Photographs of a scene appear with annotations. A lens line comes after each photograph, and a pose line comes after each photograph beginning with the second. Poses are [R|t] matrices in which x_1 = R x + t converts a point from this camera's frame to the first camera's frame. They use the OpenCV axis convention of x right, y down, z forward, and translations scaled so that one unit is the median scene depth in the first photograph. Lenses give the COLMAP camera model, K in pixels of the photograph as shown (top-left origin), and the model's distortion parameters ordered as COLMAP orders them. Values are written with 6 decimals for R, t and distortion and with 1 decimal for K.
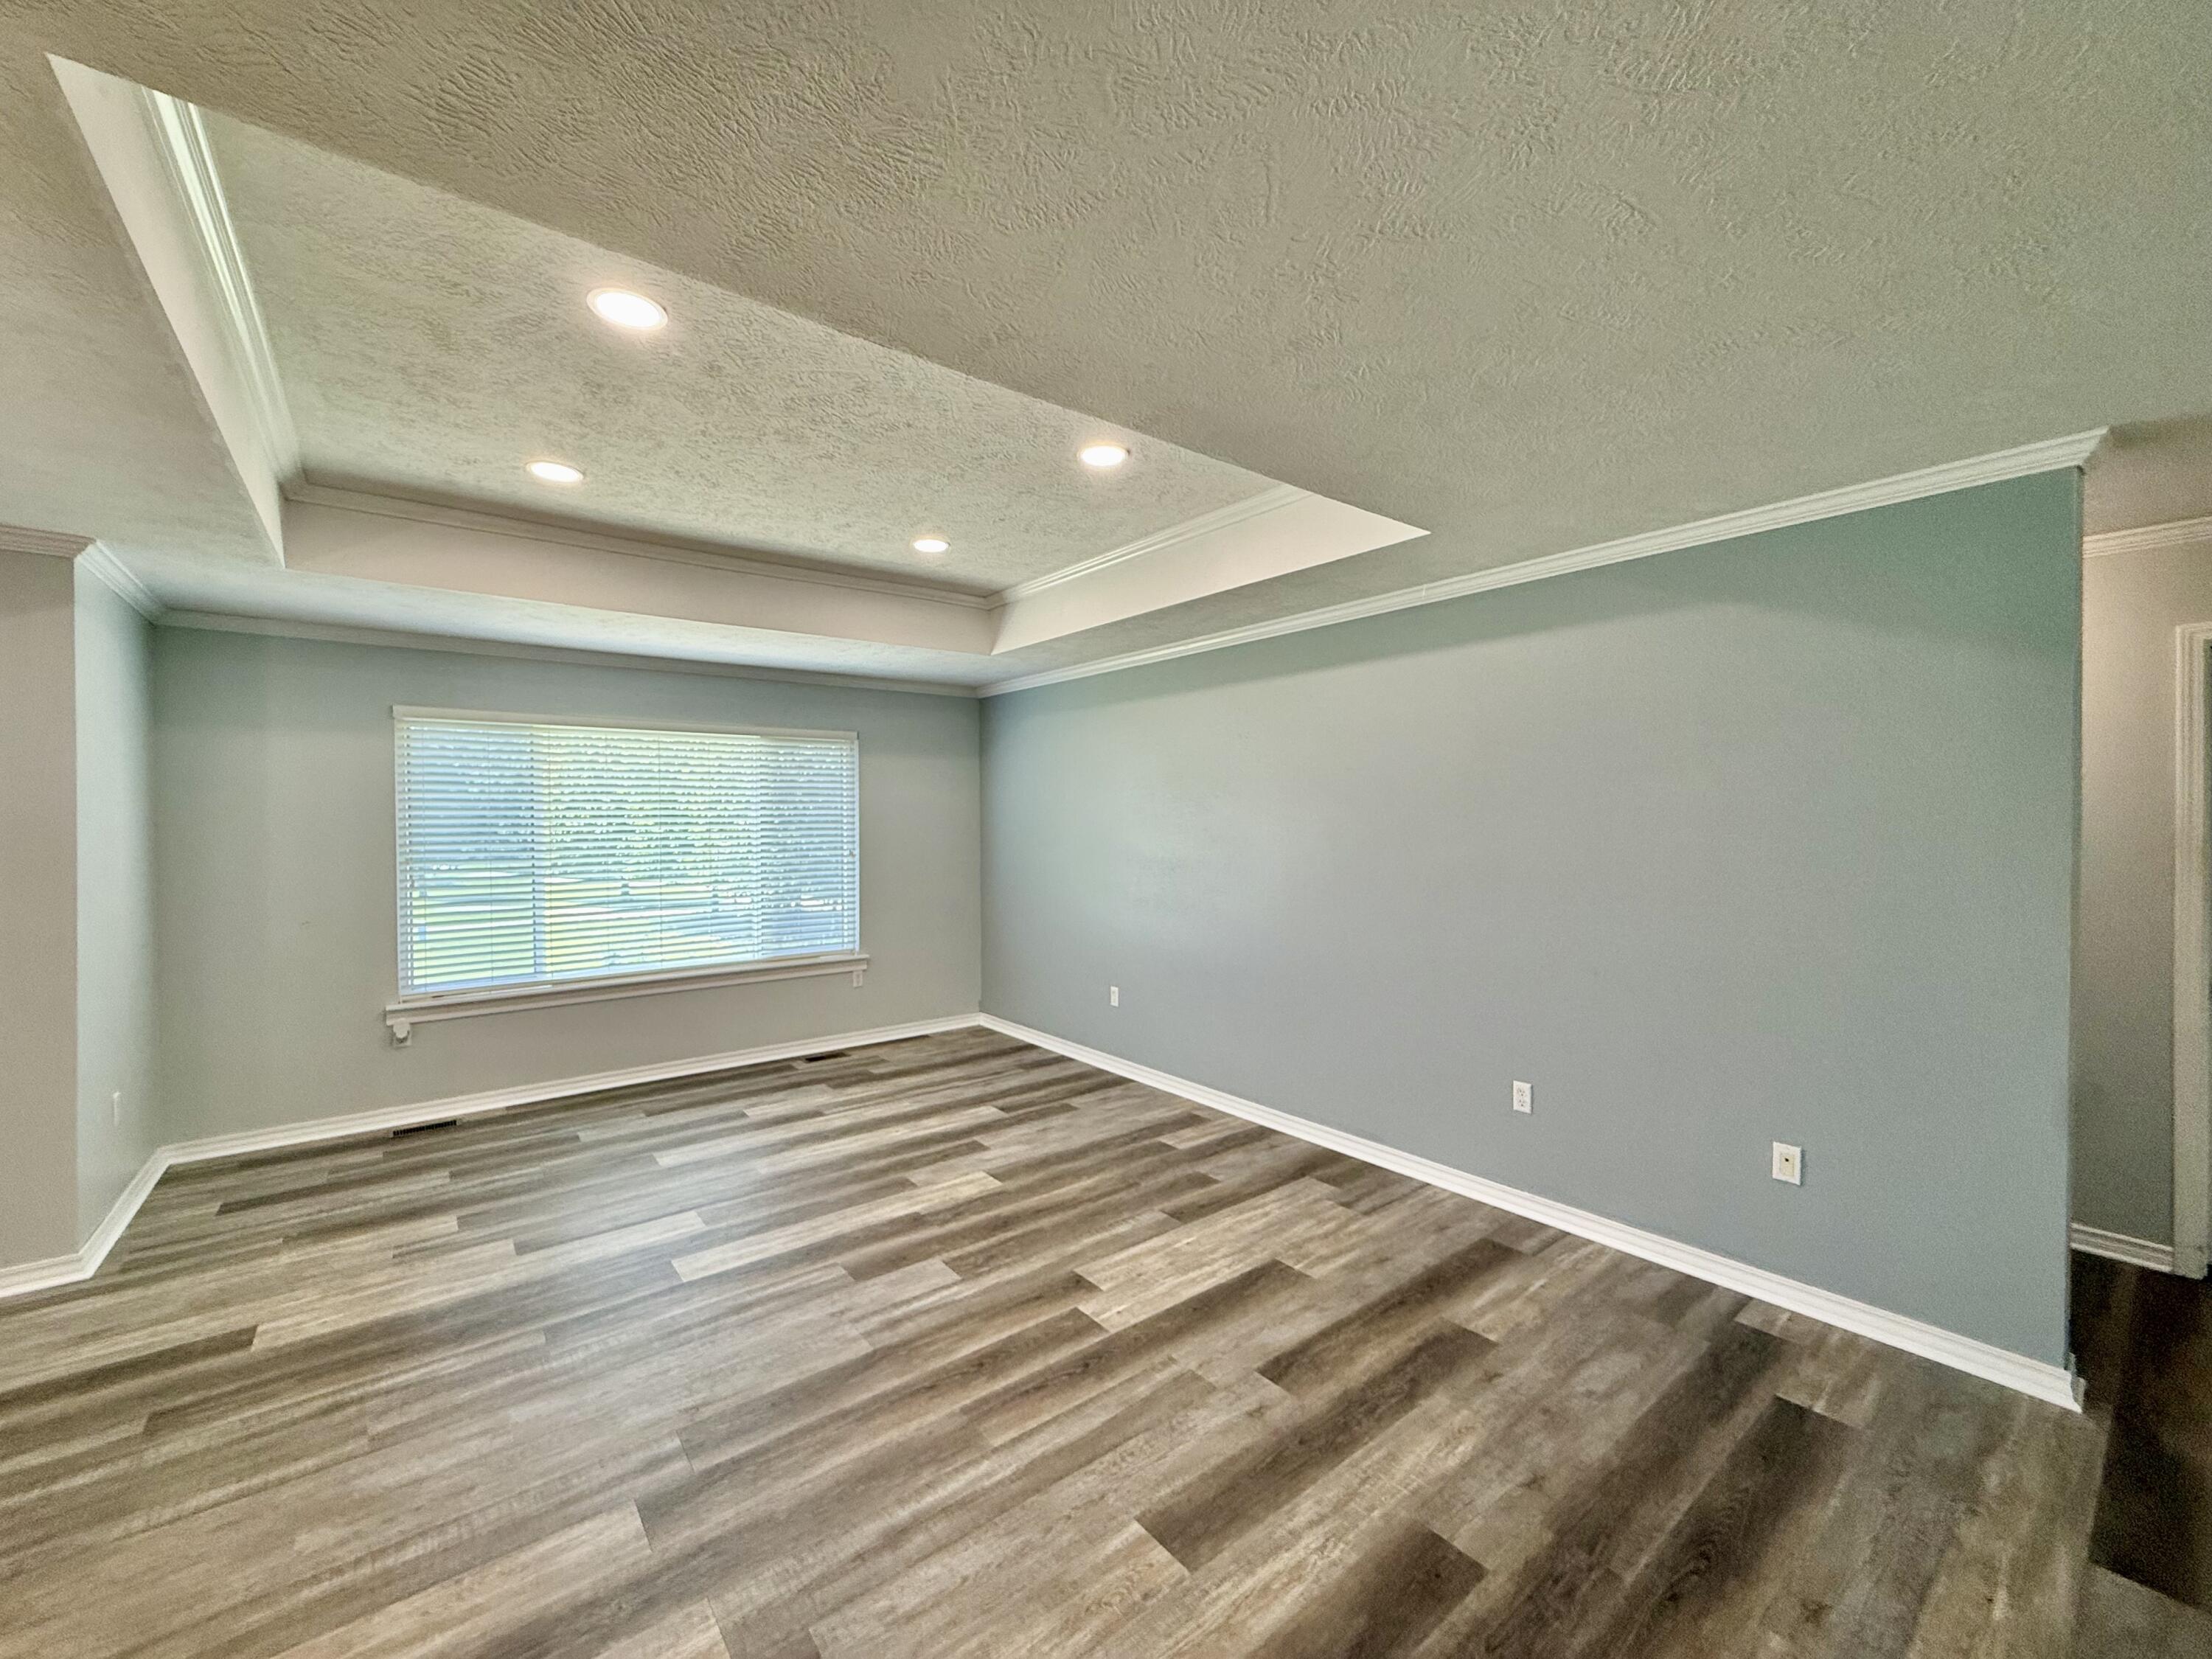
lens RADIAL K [[879.0, 0, 1100.0], [0, 879.0, 829.8], [0, 0, 1]] dist [-0.001353, 0.000896]
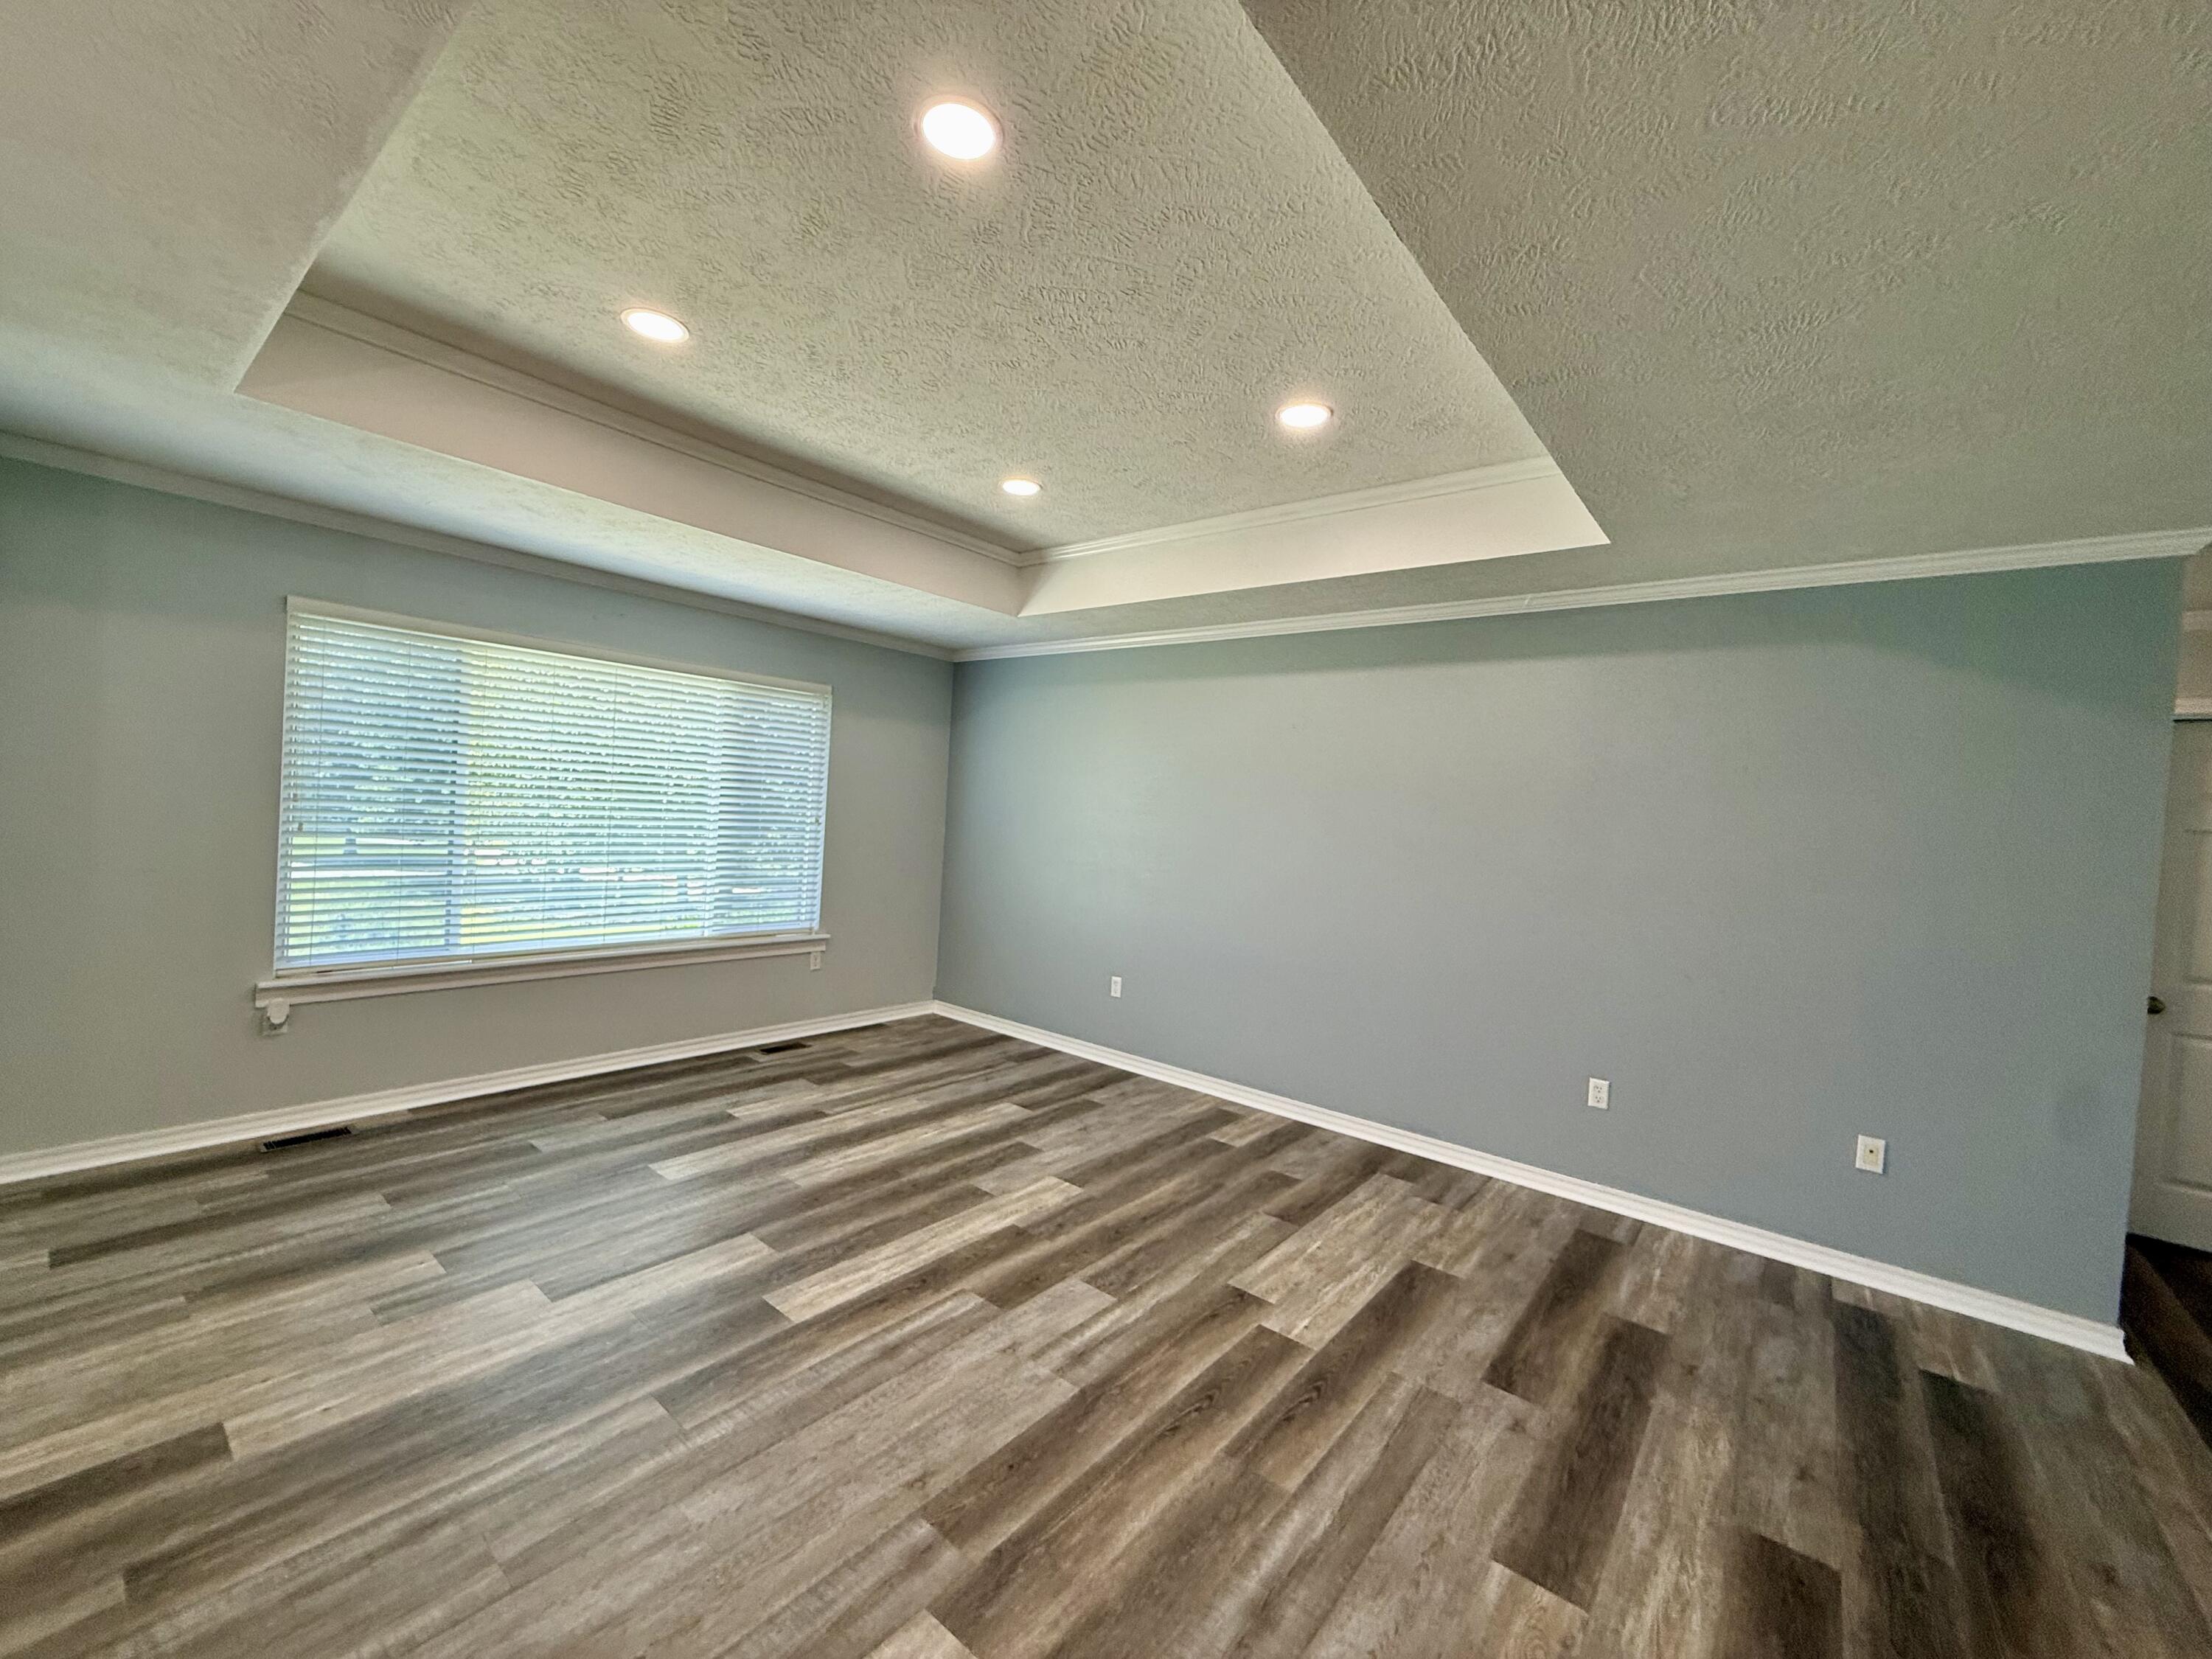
lens RADIAL K [[879.0, 0, 1100.4], [0, 879.0, 829.4], [0, 0, 1]] dist [-0.001353, 0.000896]
pose [[0.974470, 0.058357, 0.216800, -0.362804], [-0.061660, 0.998061, 0.008494, 0.018265], [-0.215884, -0.021645, 0.976179, 0.117453]]
